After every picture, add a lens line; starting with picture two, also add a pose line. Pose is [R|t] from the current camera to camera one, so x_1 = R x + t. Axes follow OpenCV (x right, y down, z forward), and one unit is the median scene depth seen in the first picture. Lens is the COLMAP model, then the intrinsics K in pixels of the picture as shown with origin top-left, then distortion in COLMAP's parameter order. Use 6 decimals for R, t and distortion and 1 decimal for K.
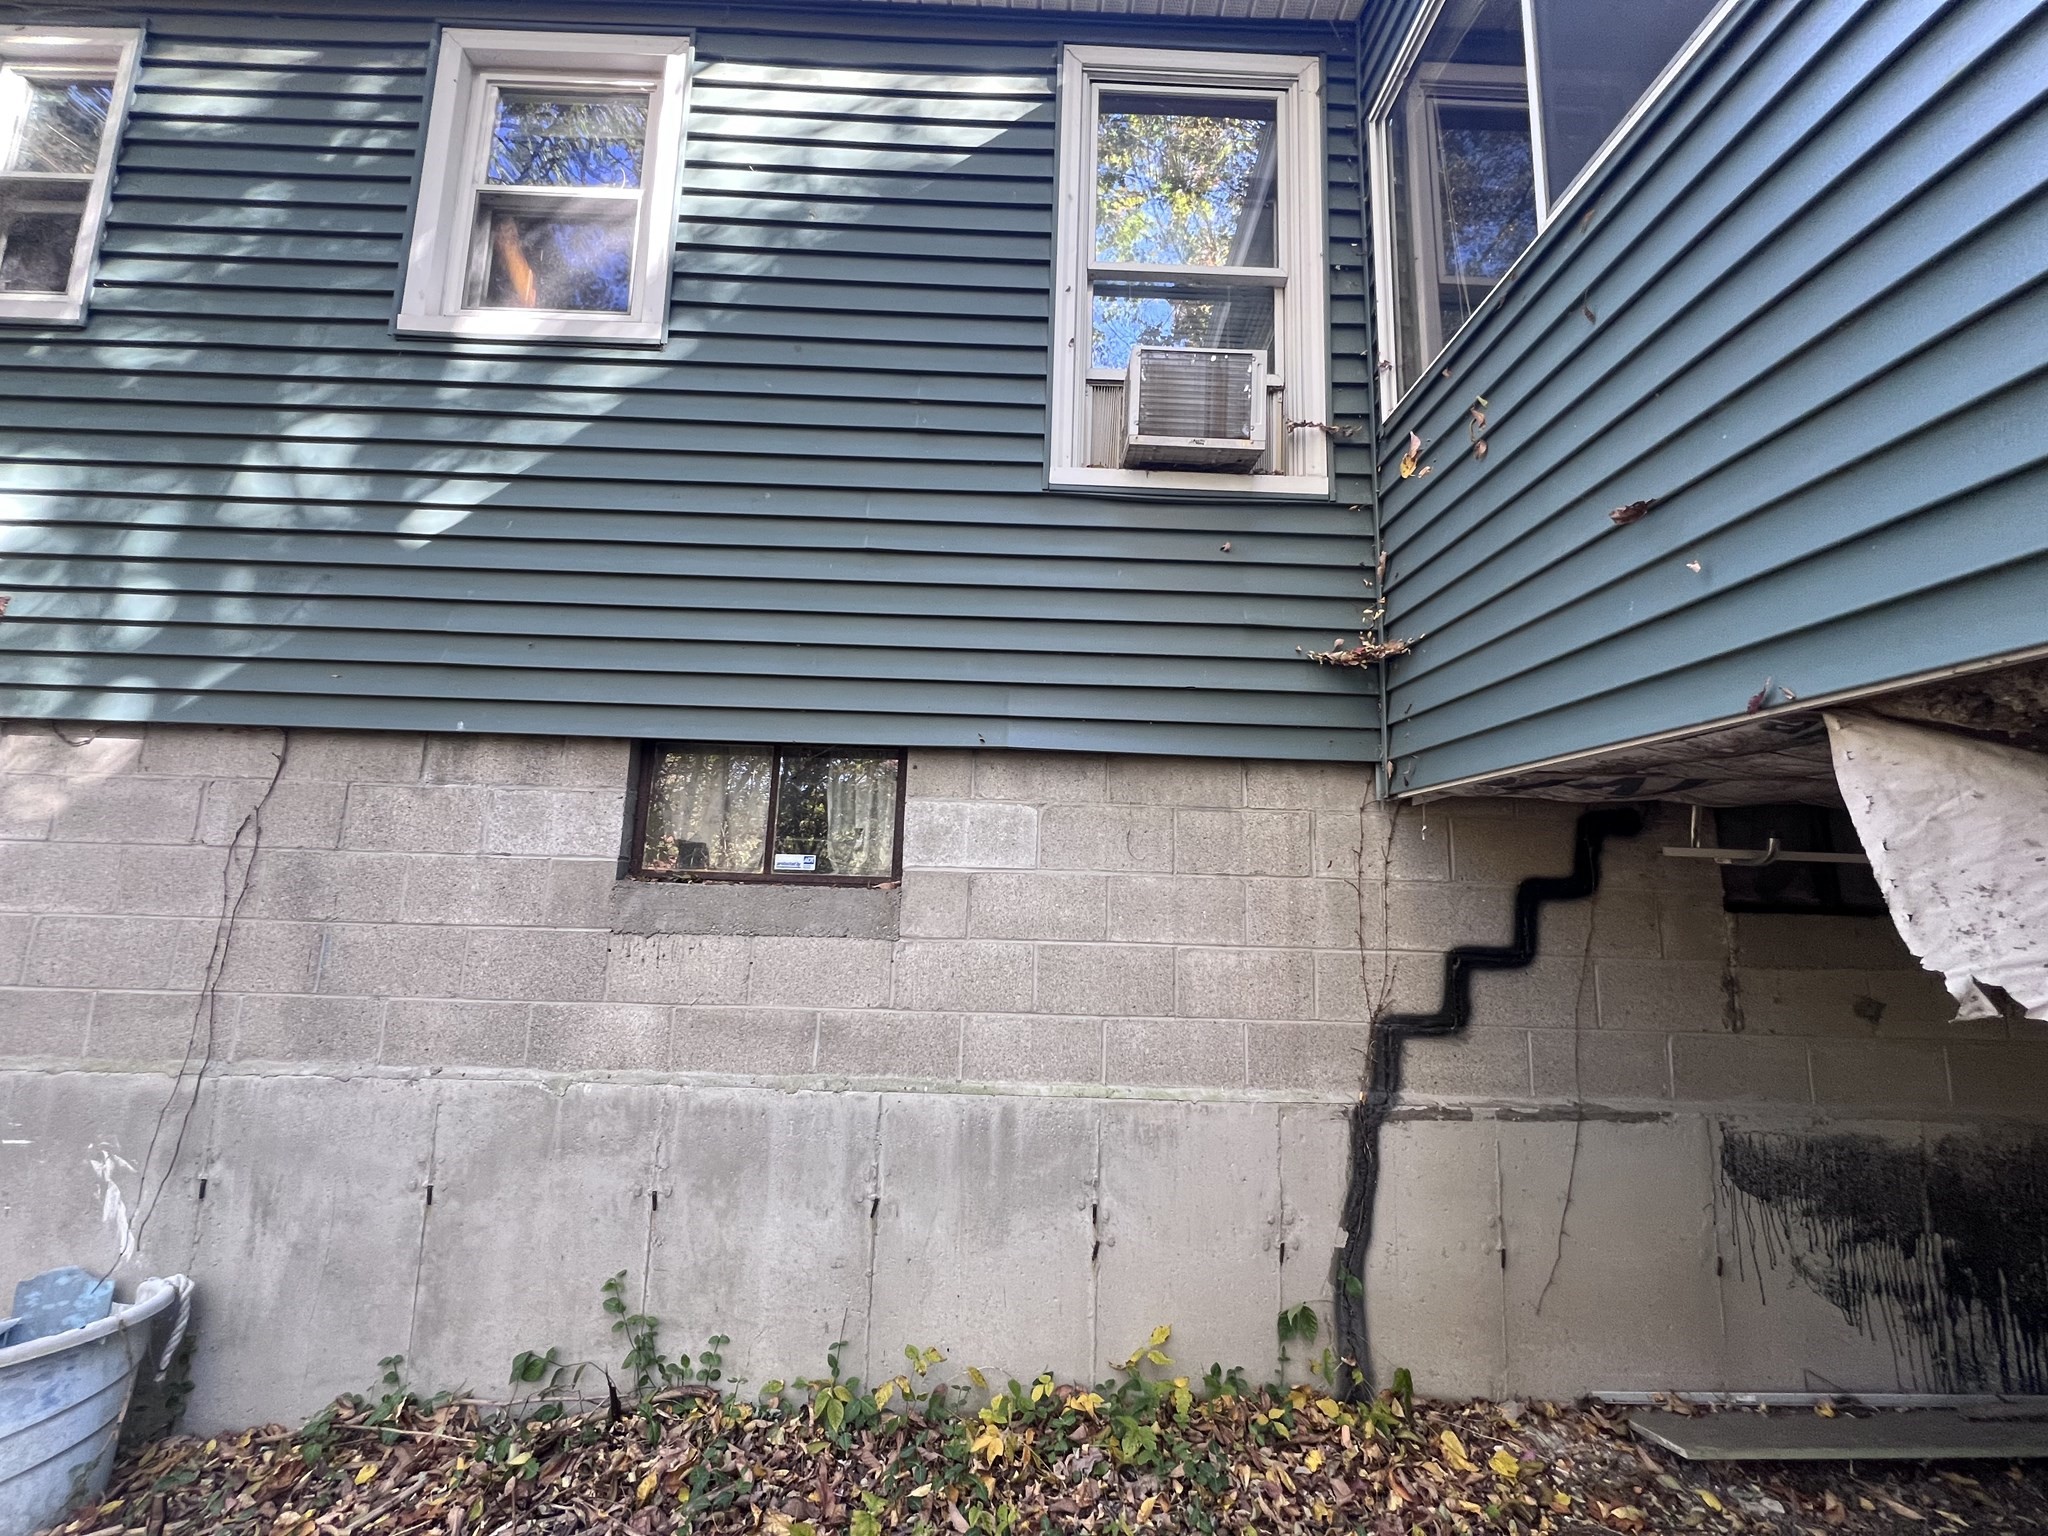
lens RADIAL K [[815.8, 0, 1024.0], [0, 815.8, 768.0], [0, 0, 1]] dist [-0.000100, -0.000420]
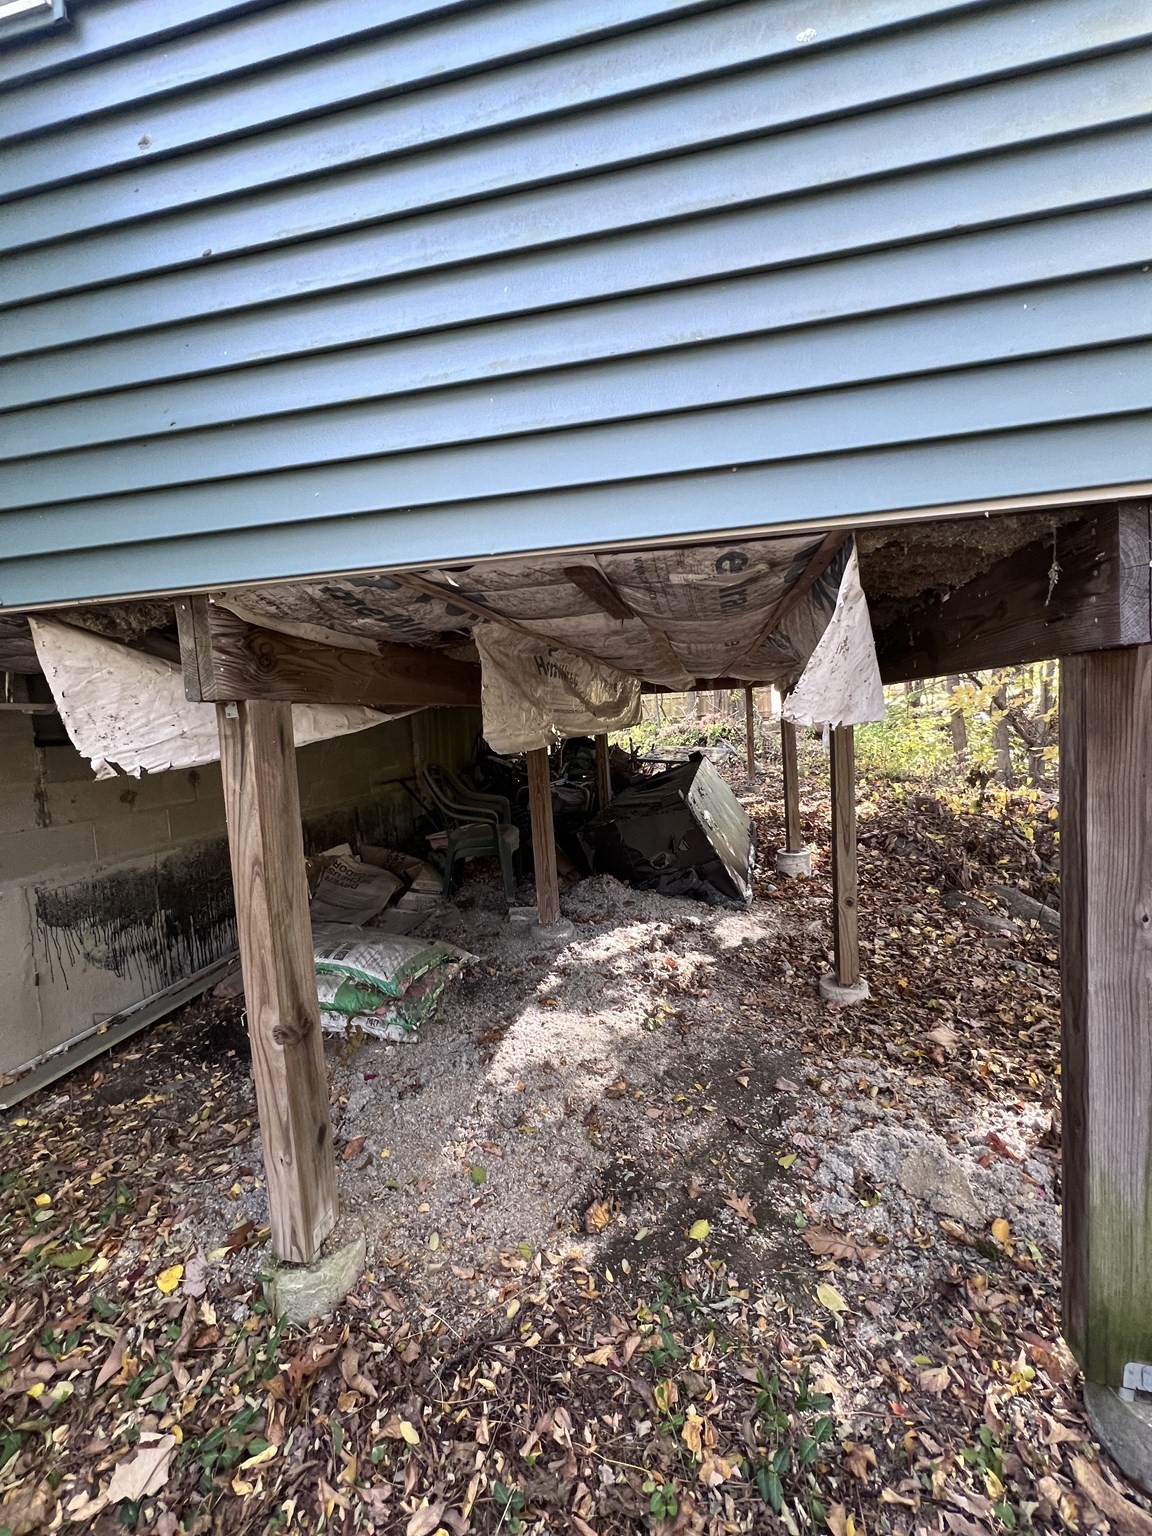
lens RADIAL K [[611.8, 0, 578.0], [0, 611.8, 768.4], [0, 0, 1]] dist [-0.000100, -0.000420]
pose [[0.214184, -0.120985, 0.969272, 0.015395], [-0.078649, 0.986942, 0.140569, -0.014924], [-0.973622, -0.106340, 0.201872, -0.167113]]
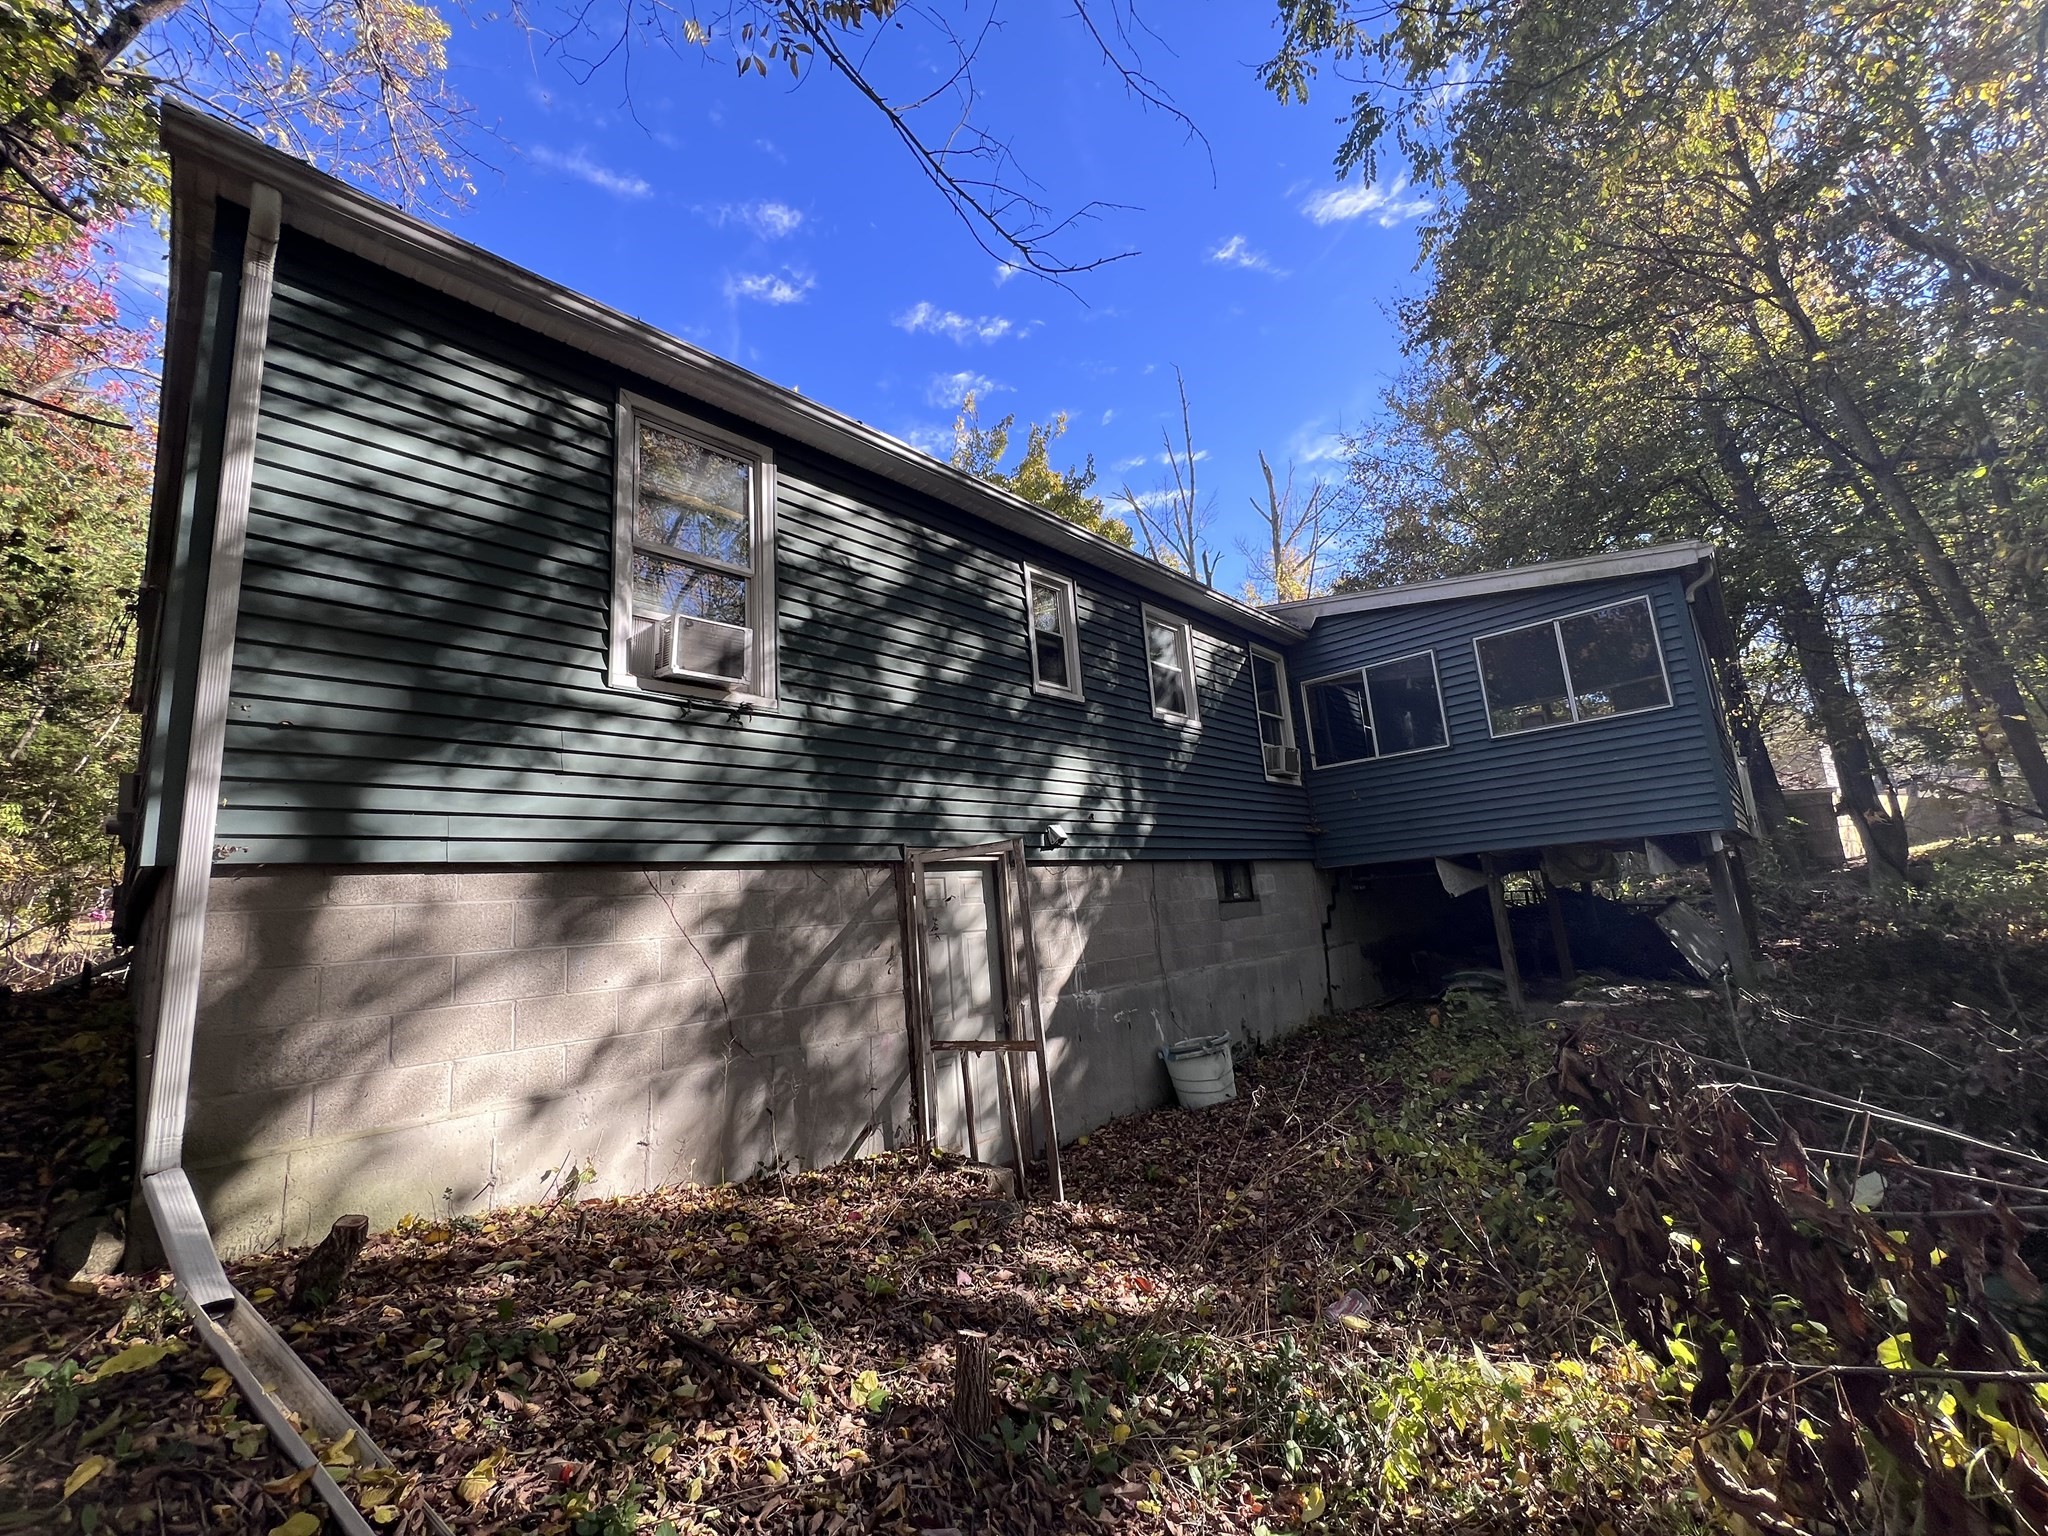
lens RADIAL K [[815.8, 0, 1024.0], [0, 815.8, 768.0], [0, 0, 1]] dist [-0.000100, -0.000420]
pose [[0.679873, 0.049764, 0.731639, -4.008564], [-0.004224, 0.997944, -0.063952, -0.223542], [-0.733318, 0.040388, 0.678686, -0.758574]]
